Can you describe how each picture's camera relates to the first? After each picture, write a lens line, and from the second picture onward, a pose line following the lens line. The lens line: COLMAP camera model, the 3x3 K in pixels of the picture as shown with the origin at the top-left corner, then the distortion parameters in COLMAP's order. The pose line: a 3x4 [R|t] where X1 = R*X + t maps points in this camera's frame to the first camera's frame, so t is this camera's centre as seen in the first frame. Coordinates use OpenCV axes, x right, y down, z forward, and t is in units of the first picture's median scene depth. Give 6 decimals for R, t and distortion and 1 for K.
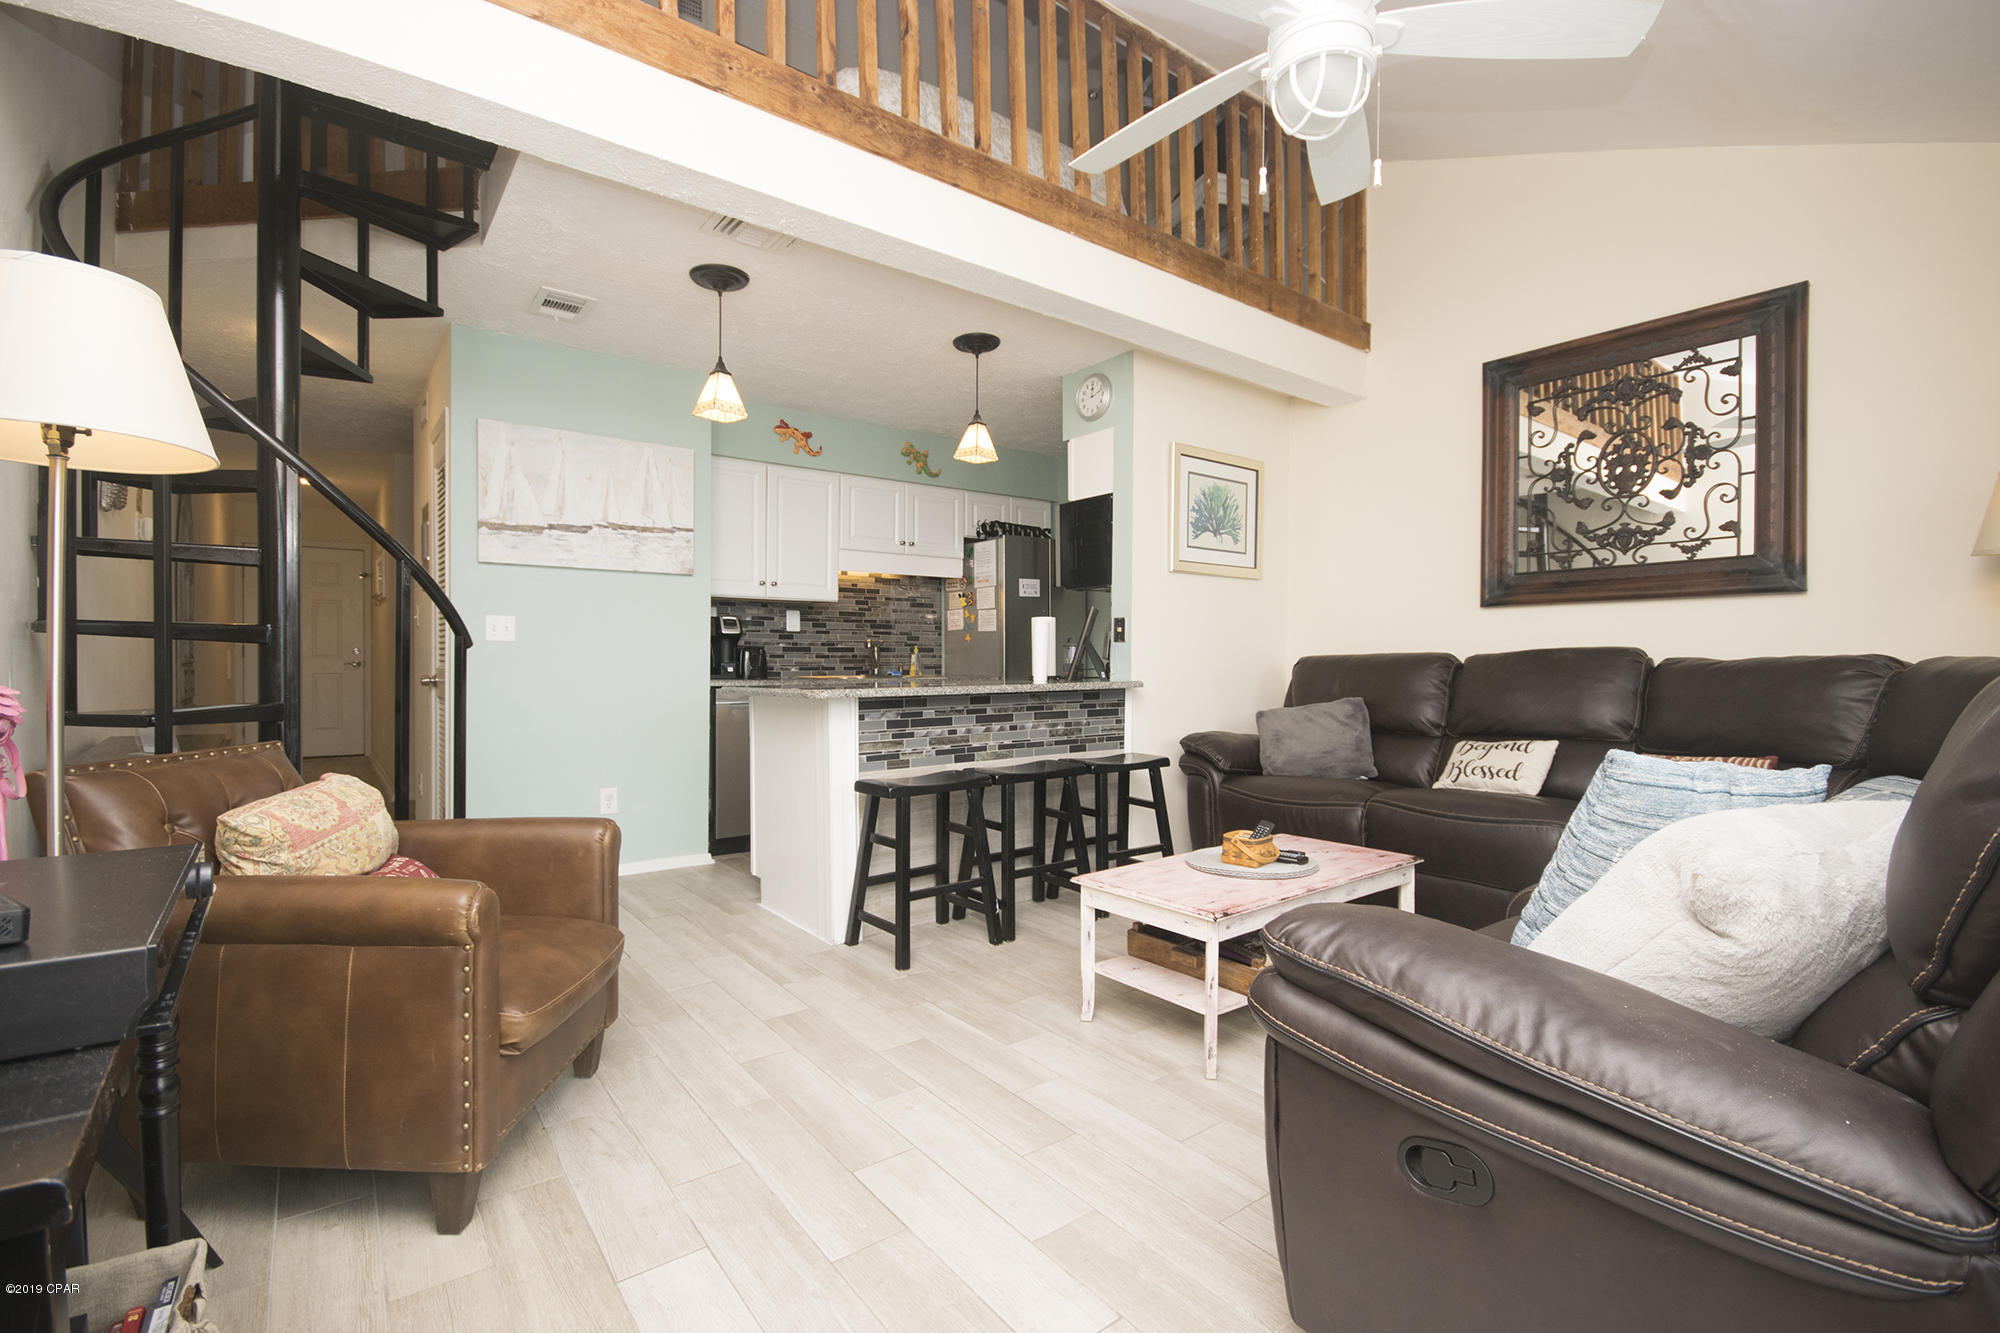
lens RADIAL K [[883.4, 0, 1000.0], [0, 883.4, 666.5], [0, 0, 1]] dist [-0.000760, -0.000205]
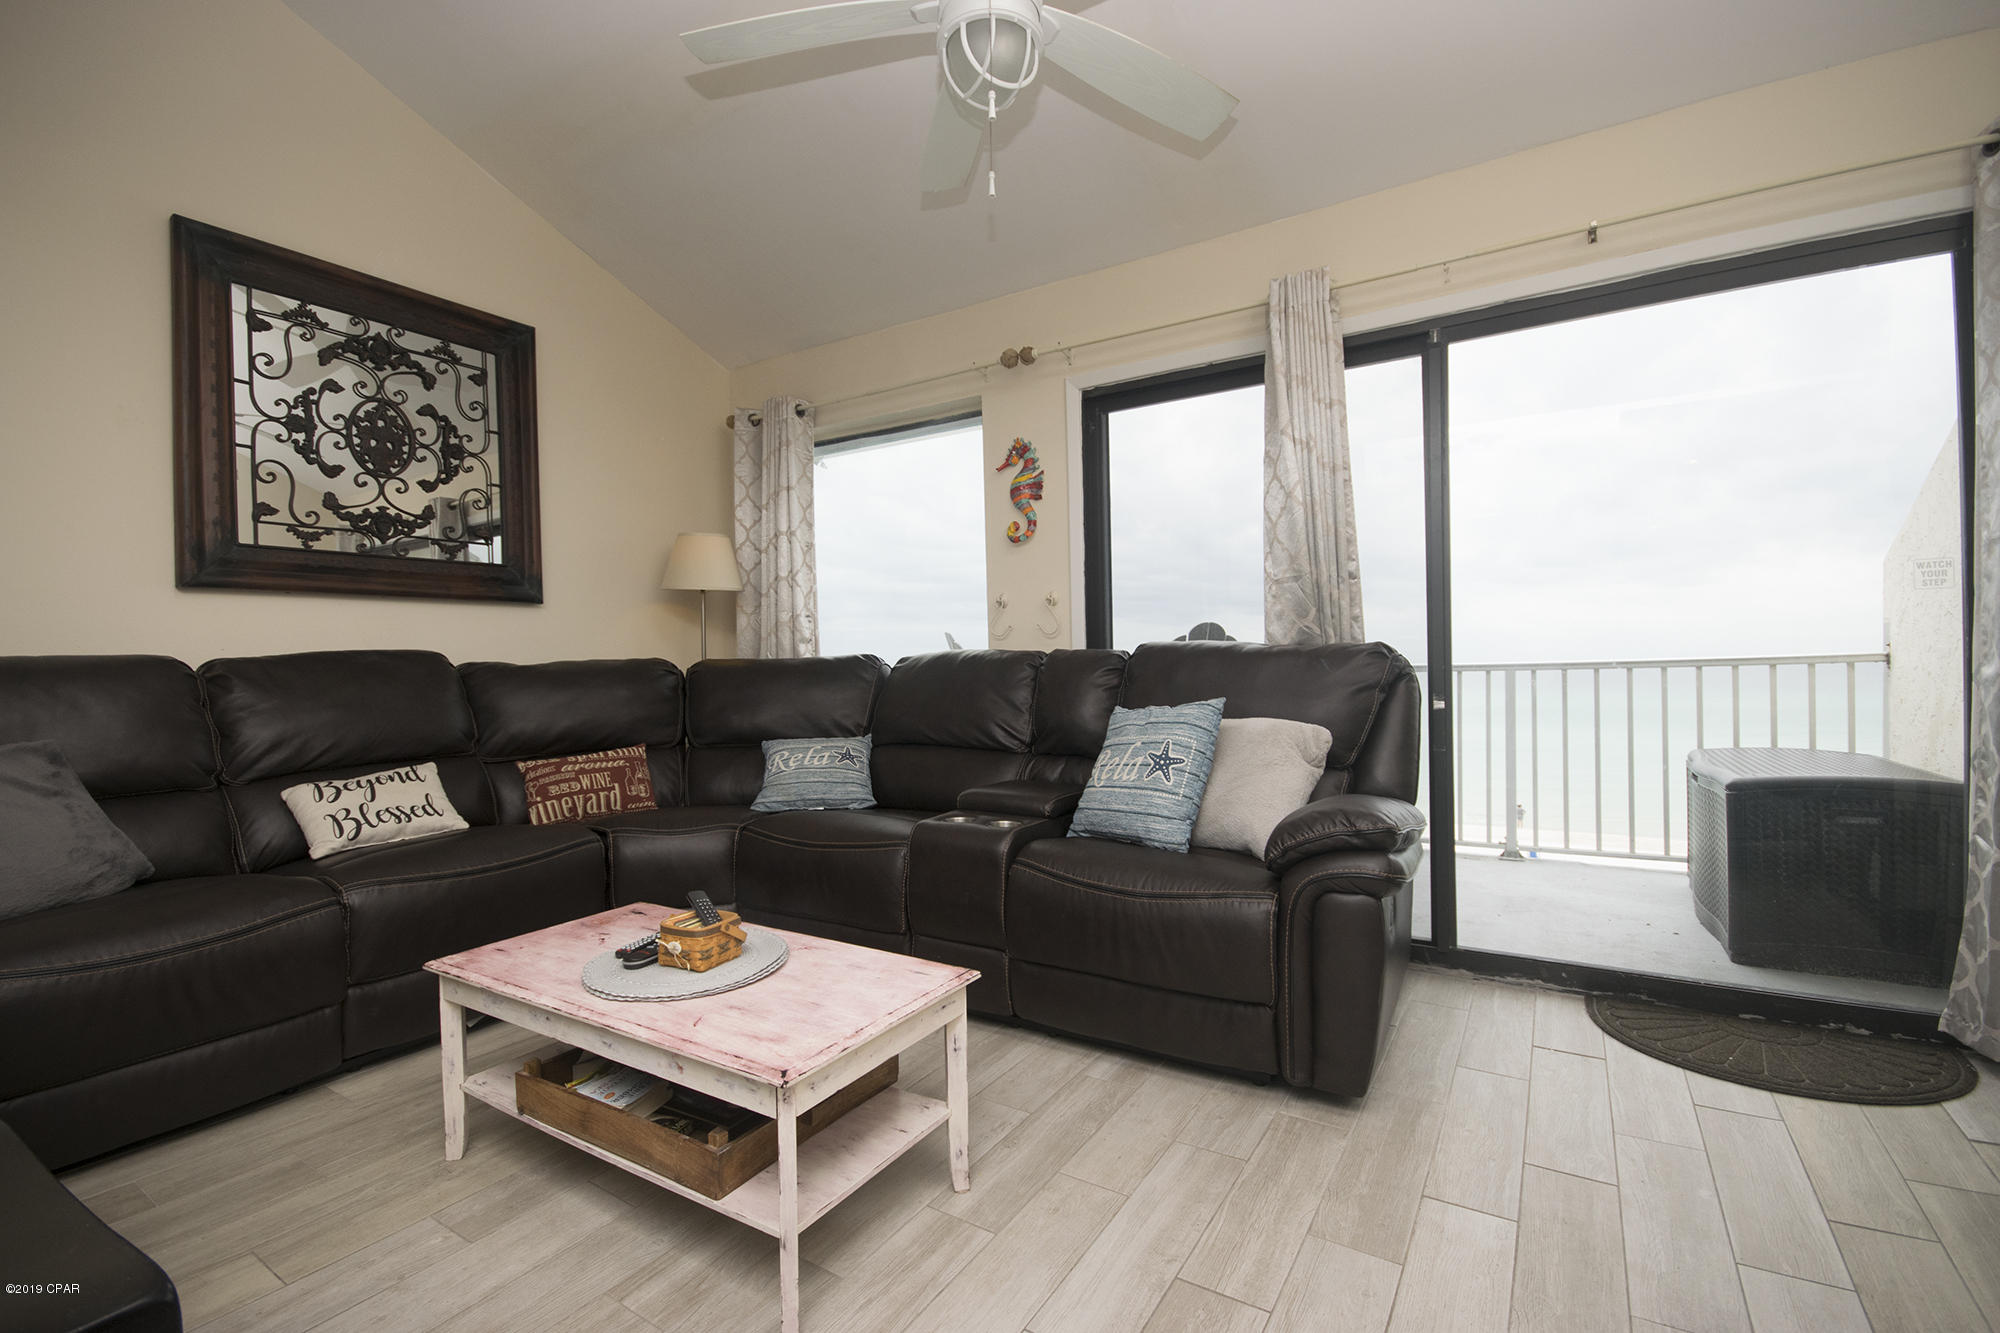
lens RADIAL K [[883.4, 0, 1000.0], [0, 883.4, 666.5], [0, 0, 1]] dist [-0.000760, -0.000205]
pose [[-0.332170, 0.003402, 0.943213, -0.310670], [0.022352, 0.999741, 0.004266, 0.003051], [-0.942954, 0.022499, -0.332160, 0.741460]]
